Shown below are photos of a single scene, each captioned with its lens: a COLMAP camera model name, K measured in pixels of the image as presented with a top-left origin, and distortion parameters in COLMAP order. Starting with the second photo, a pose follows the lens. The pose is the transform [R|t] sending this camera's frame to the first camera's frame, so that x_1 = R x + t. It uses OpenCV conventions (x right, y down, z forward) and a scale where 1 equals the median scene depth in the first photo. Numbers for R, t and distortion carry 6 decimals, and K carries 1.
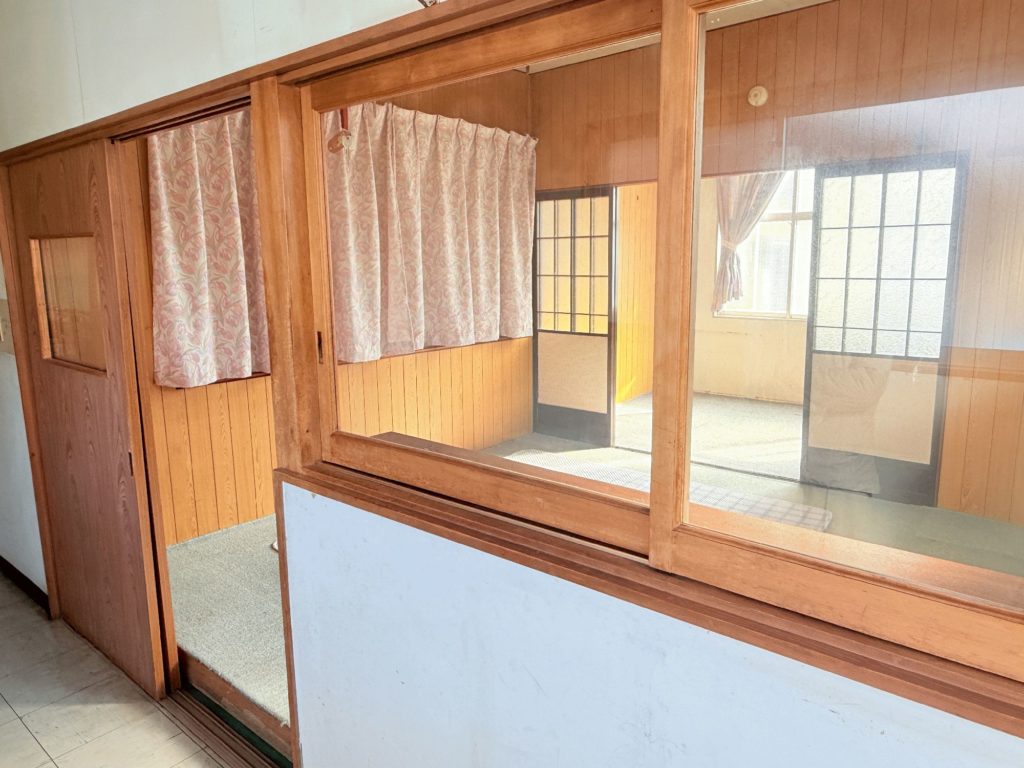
lens RADIAL K [[695.4, 0, 510.7], [0, 695.4, 383.2], [0, 0, 1]] dist [-0.006142, 0.000077]
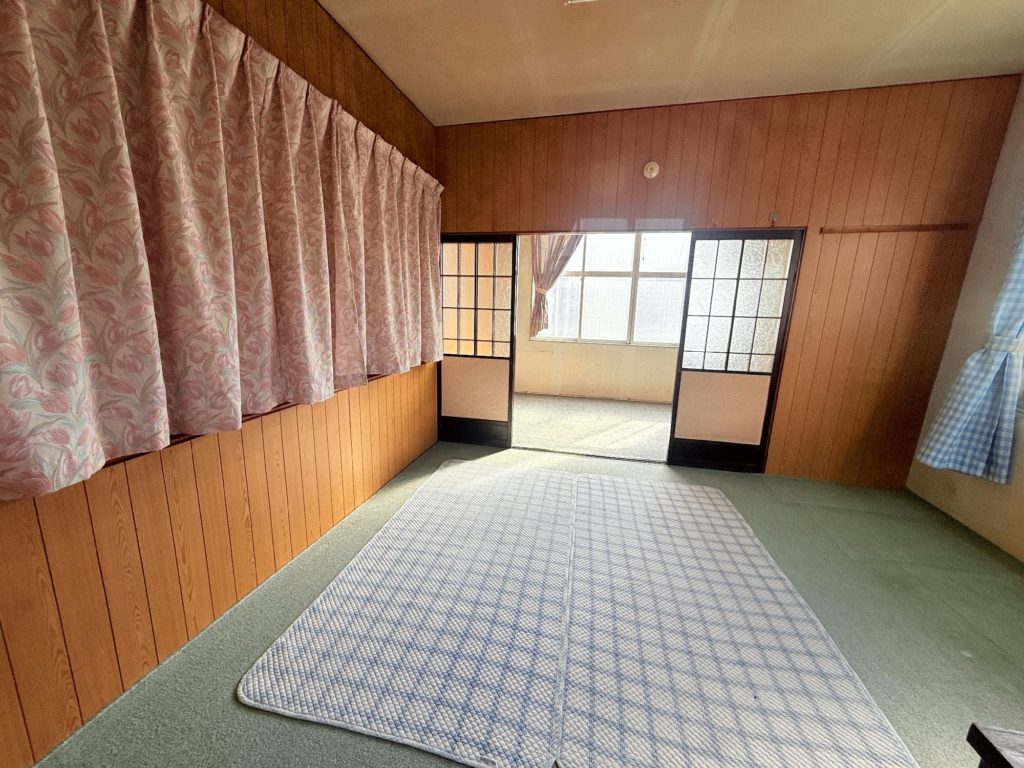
lens RADIAL K [[406.1, 0, 512.1], [0, 406.1, 383.9], [0, 0, 1]] dist [-0.001734, -0.000239]
pose [[0.889604, -0.054095, 0.453517, -0.222491], [0.044089, 0.998495, 0.032616, -0.057582], [-0.454599, -0.009021, 0.890650, 0.442589]]
